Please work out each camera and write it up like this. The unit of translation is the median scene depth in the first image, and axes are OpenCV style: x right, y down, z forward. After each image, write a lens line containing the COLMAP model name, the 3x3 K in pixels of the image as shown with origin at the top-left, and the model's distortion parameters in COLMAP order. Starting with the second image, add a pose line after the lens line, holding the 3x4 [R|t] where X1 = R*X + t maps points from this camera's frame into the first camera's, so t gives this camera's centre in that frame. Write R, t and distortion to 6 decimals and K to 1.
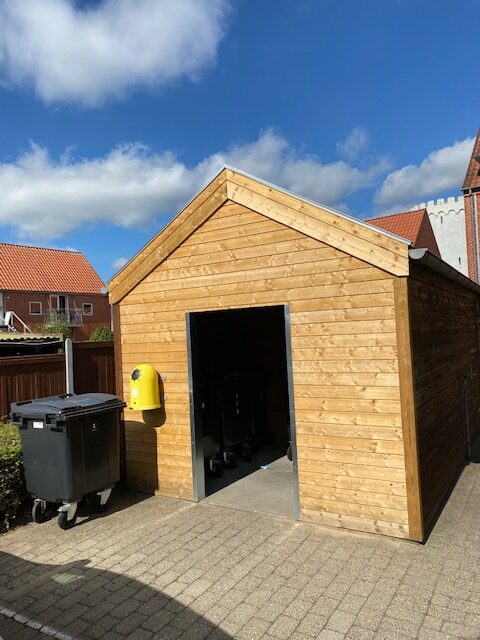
lens RADIAL K [[476.9, 0, 236.6], [0, 476.9, 321.2], [0, 0, 1]] dist [0.004147, 0.001788]
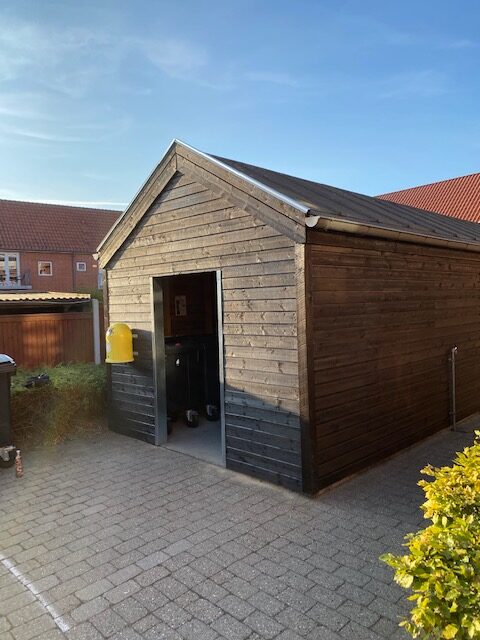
lens RADIAL K [[474.0, 0, 240.0], [0, 474.0, 320.0], [0, 0, 1]] dist [0.010477, -0.002218]
pose [[0.974680, 0.025552, -0.222142, 0.490111], [-0.008233, 0.996876, 0.078546, -0.010552], [0.223455, -0.074728, 0.971845, -0.035218]]
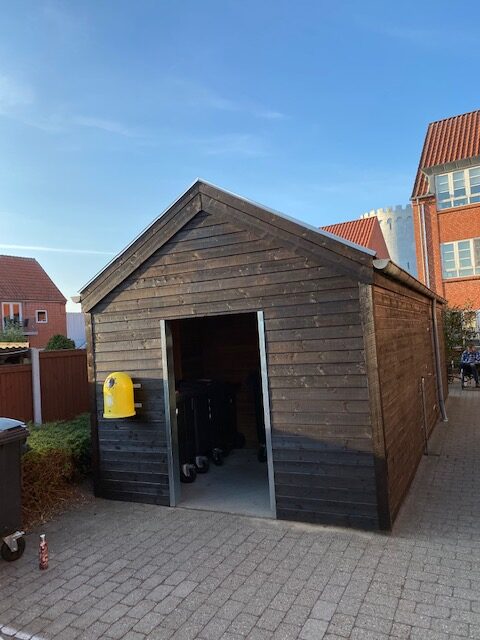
lens RADIAL K [[474.0, 0, 240.0], [0, 474.0, 320.0], [0, 0, 1]] dist [0.010477, -0.002218]
pose [[0.995327, -0.013261, 0.095648, -0.048511], [0.014528, 0.999815, -0.012567, -0.005909], [-0.095464, 0.013897, 0.995336, -0.036612]]
